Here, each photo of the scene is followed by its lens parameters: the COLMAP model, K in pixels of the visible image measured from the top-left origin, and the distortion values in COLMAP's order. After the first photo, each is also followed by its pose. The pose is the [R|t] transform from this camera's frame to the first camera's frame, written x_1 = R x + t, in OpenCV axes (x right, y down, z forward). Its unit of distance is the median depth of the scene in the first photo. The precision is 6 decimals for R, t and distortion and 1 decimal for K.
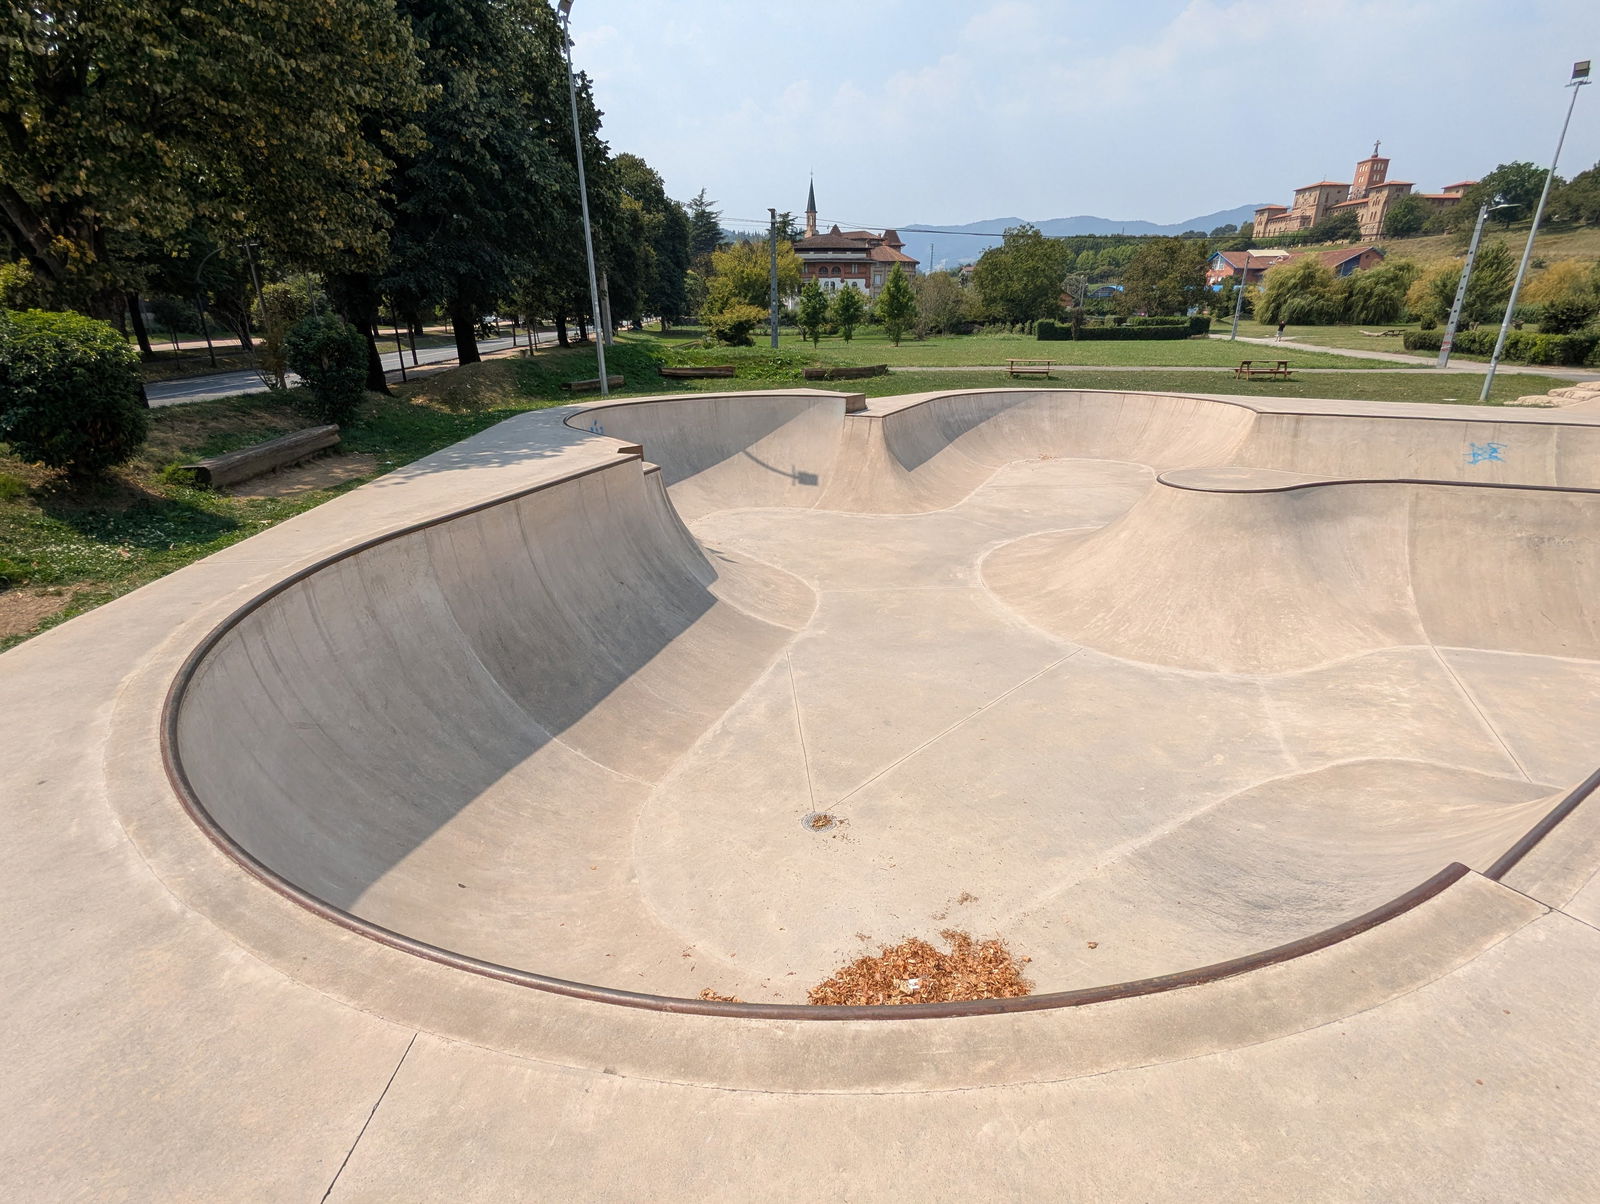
lens RADIAL K [[764.1, 0, 802.5], [0, 764.1, 601.4], [0, 0, 1]] dist [-0.001475, 0.001145]
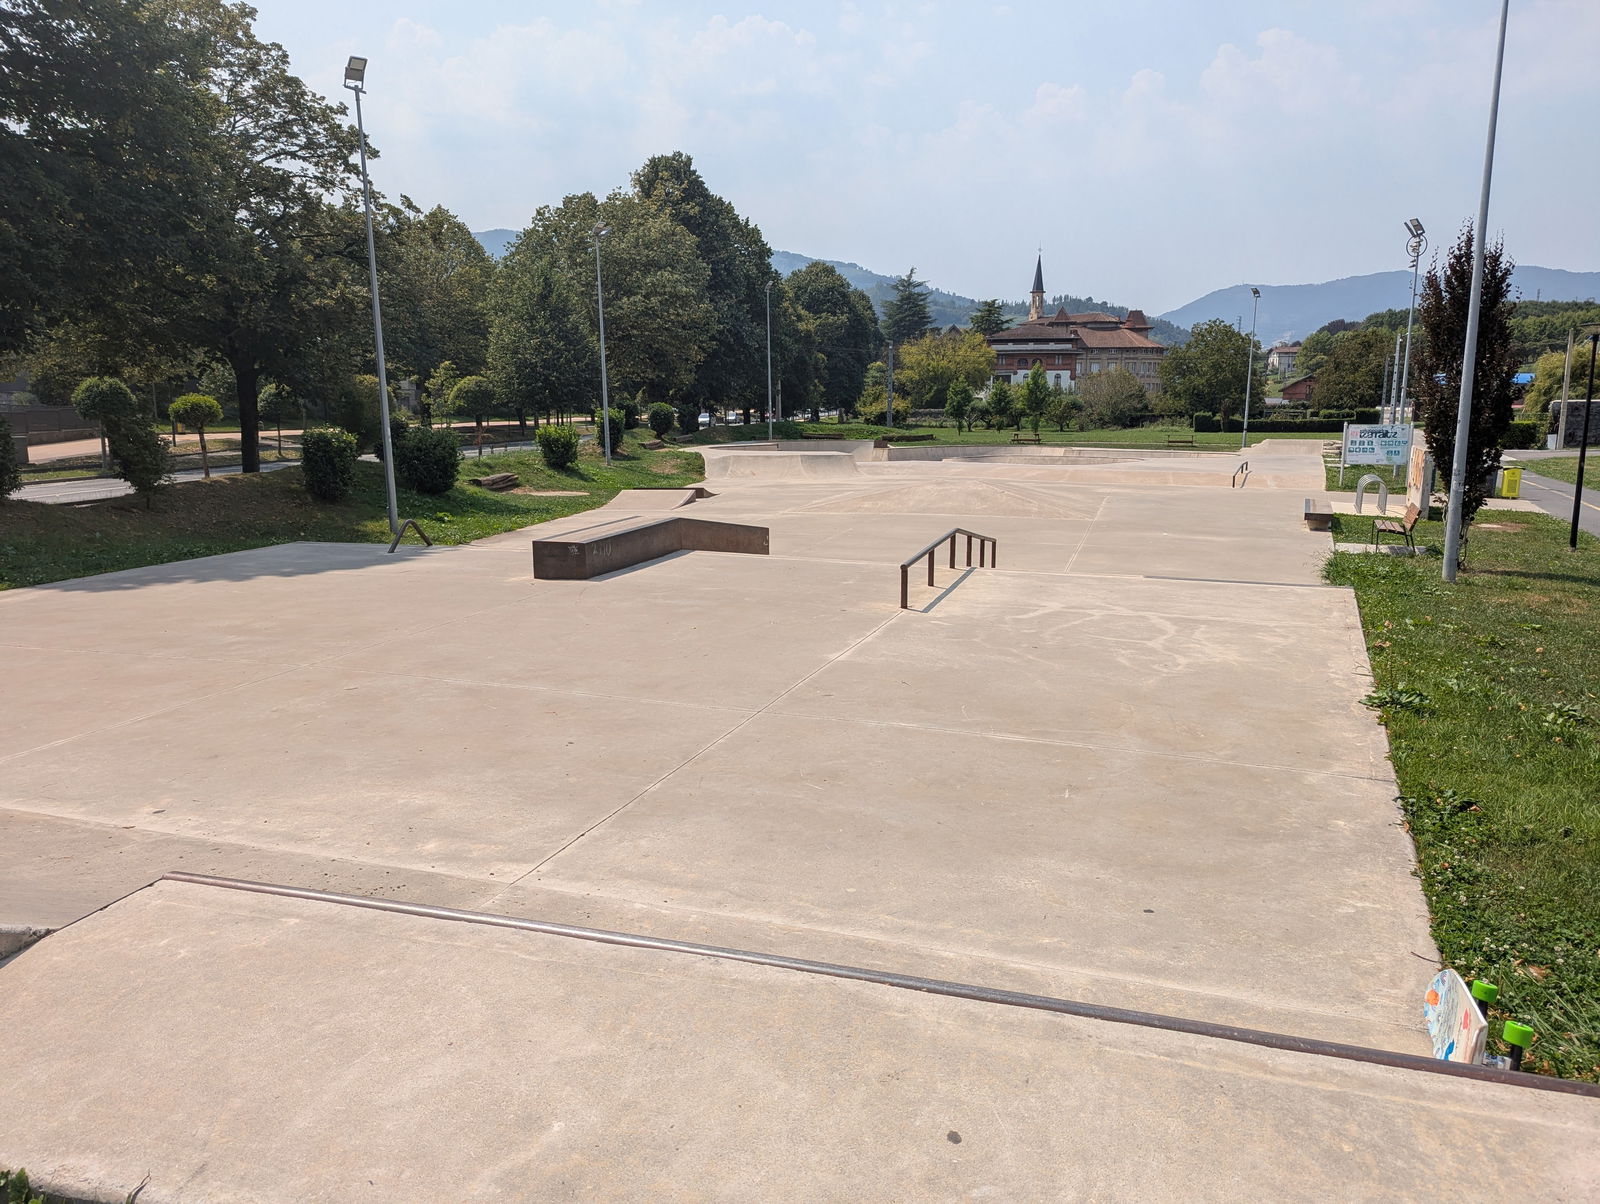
lens RADIAL K [[1124.1, 0, 803.2], [0, 1124.1, 612.8], [0, 0, 1]] dist [0.045528, -0.029800]
pose [[0.973945, 0.047119, -0.221837, 0.471213], [-0.086132, 0.981737, -0.169626, 0.623130], [0.209793, 0.184313, 0.960216, -1.635657]]
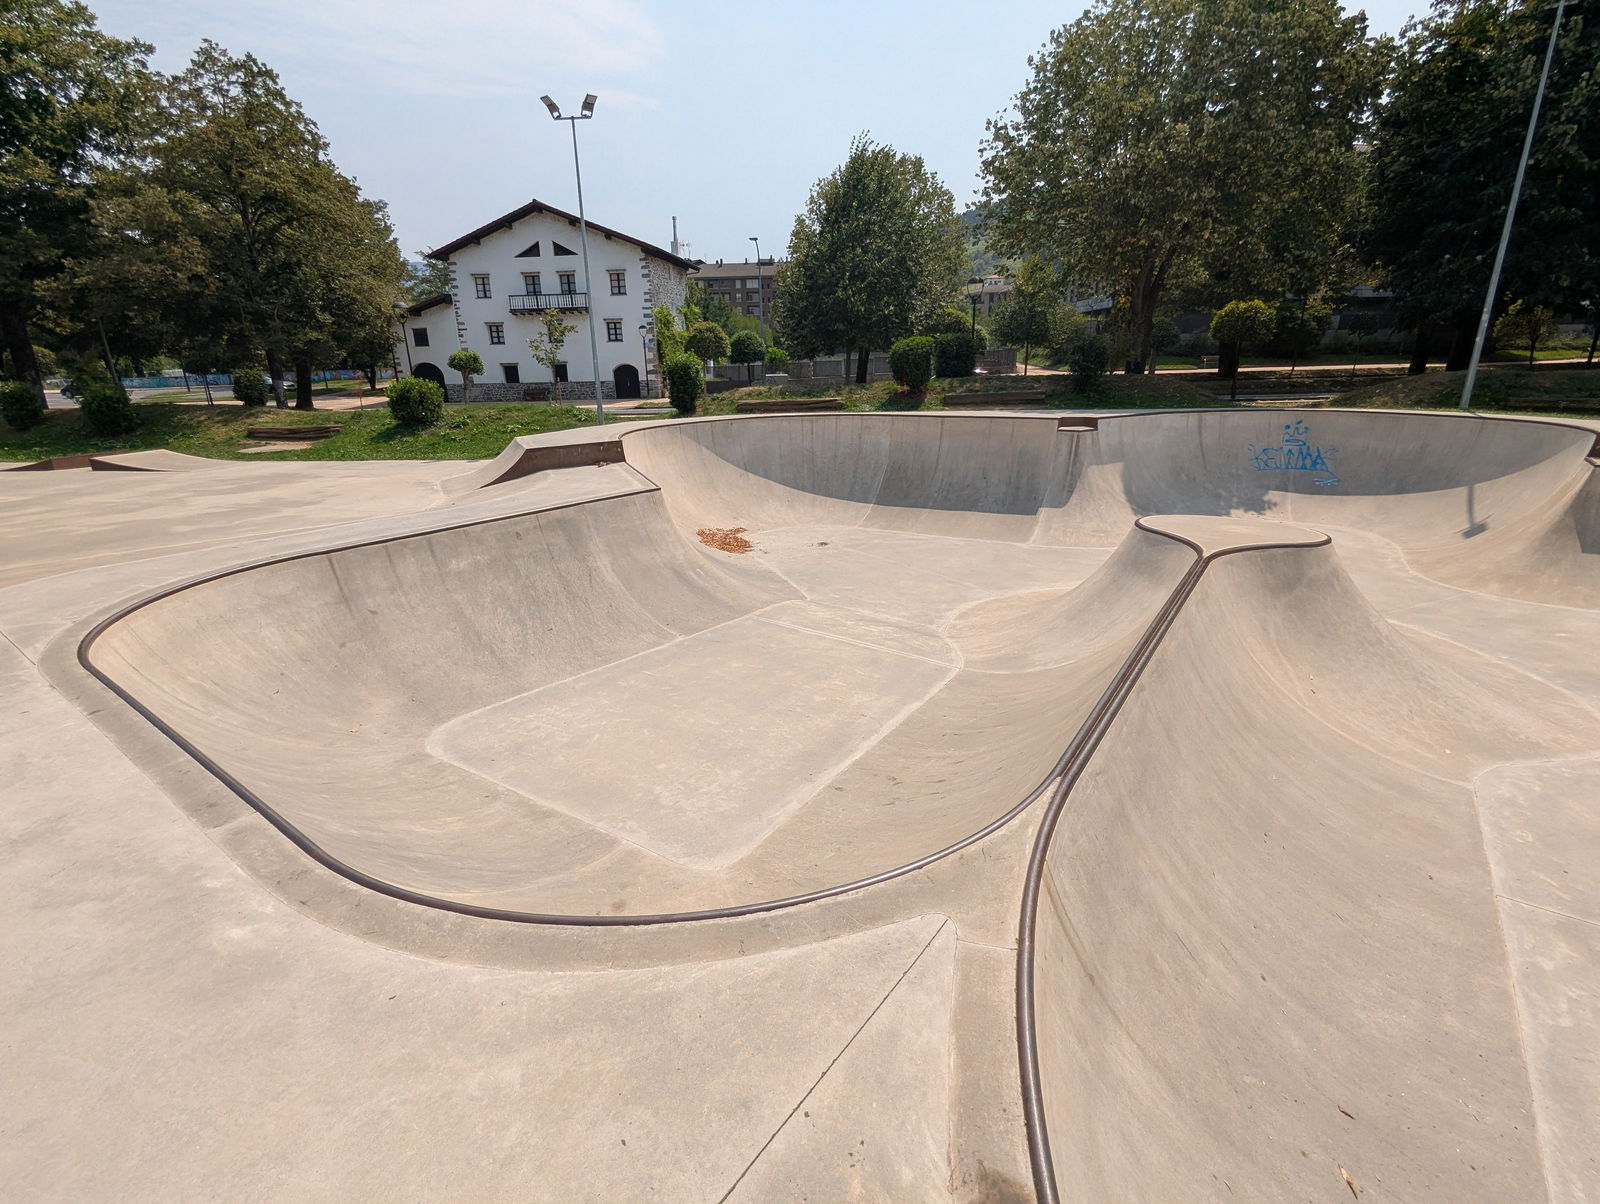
lens RADIAL K [[764.1, 0, 795.8], [0, 764.1, 598.8], [0, 0, 1]] dist [-0.001475, 0.001145]
pose [[-0.199153, 0.307718, -0.930402, 0.686970], [-0.321341, 0.876420, 0.358648, -0.117294], [0.925785, 0.370402, -0.075659, 0.339863]]
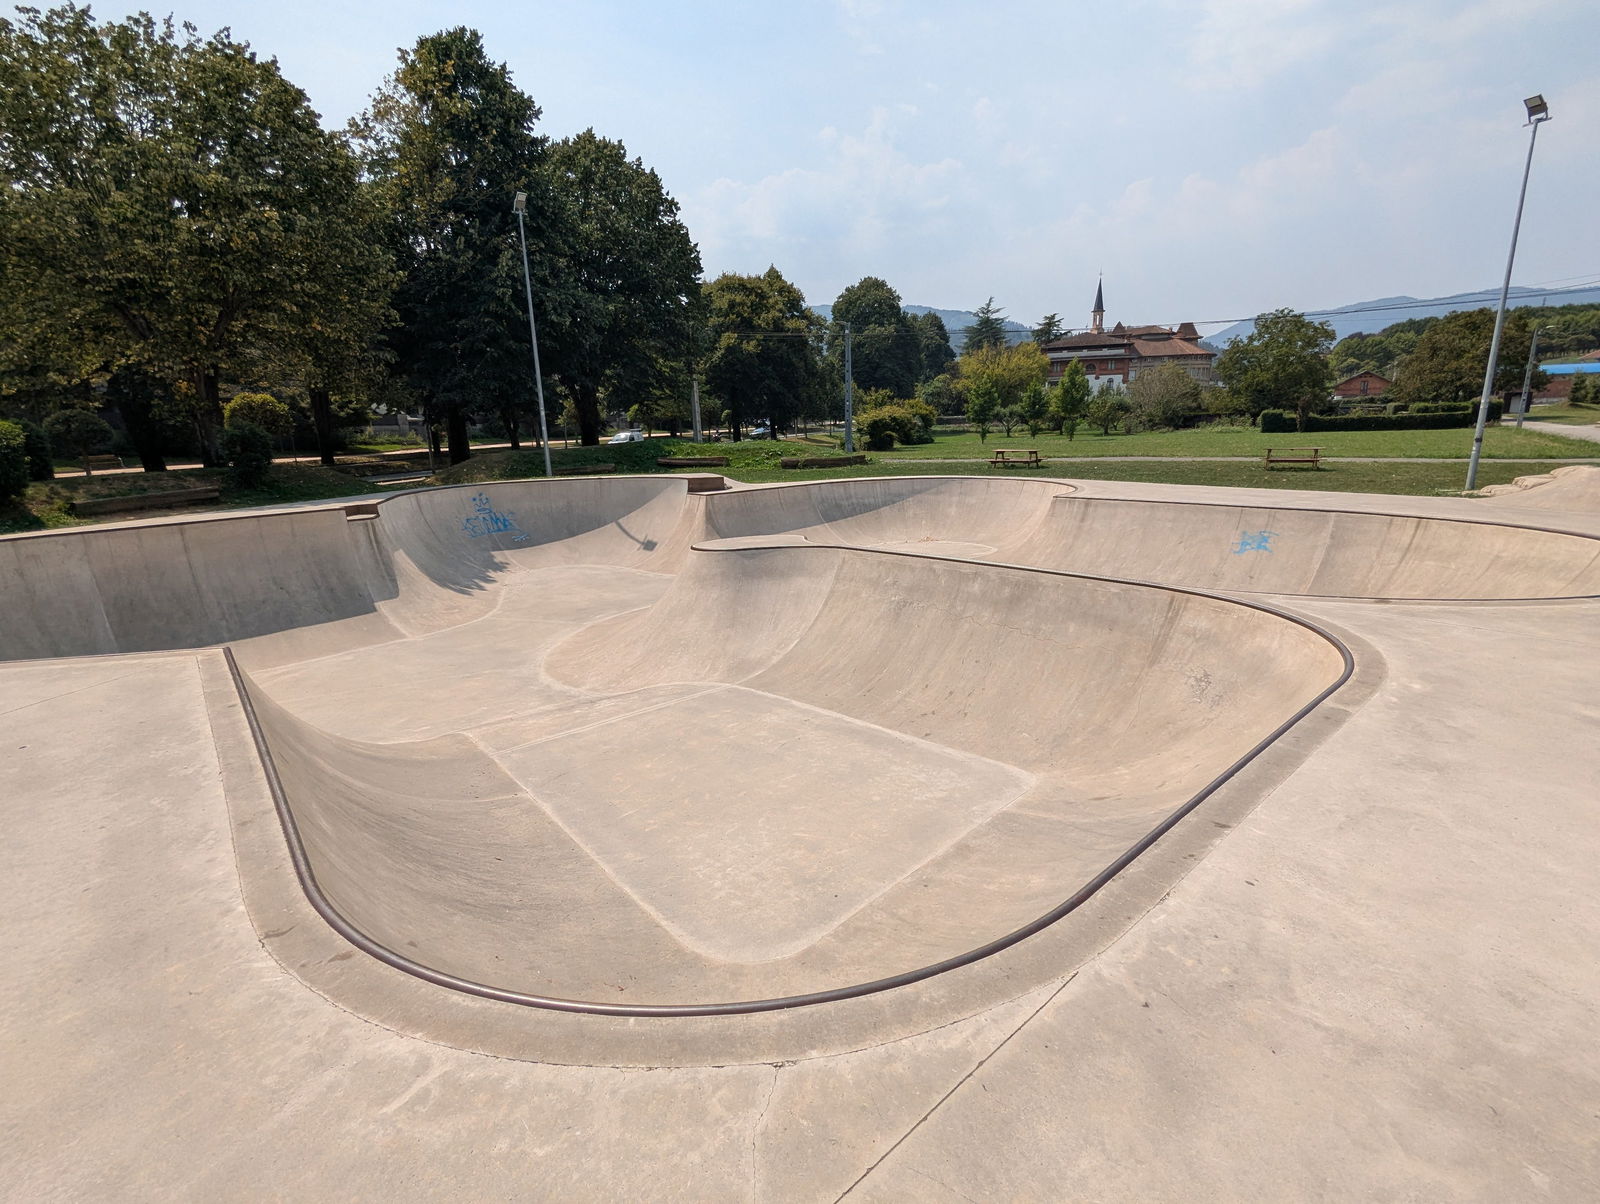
lens RADIAL K [[764.1, 0, 800.9], [0, 764.1, 610.5], [0, 0, 1]] dist [-0.001475, 0.001145]
pose [[0.922501, 0.070963, -0.379417, 0.528676], [-0.112293, 0.989779, -0.087906, 0.015137], [0.369301, 0.123699, 0.921040, -0.001616]]
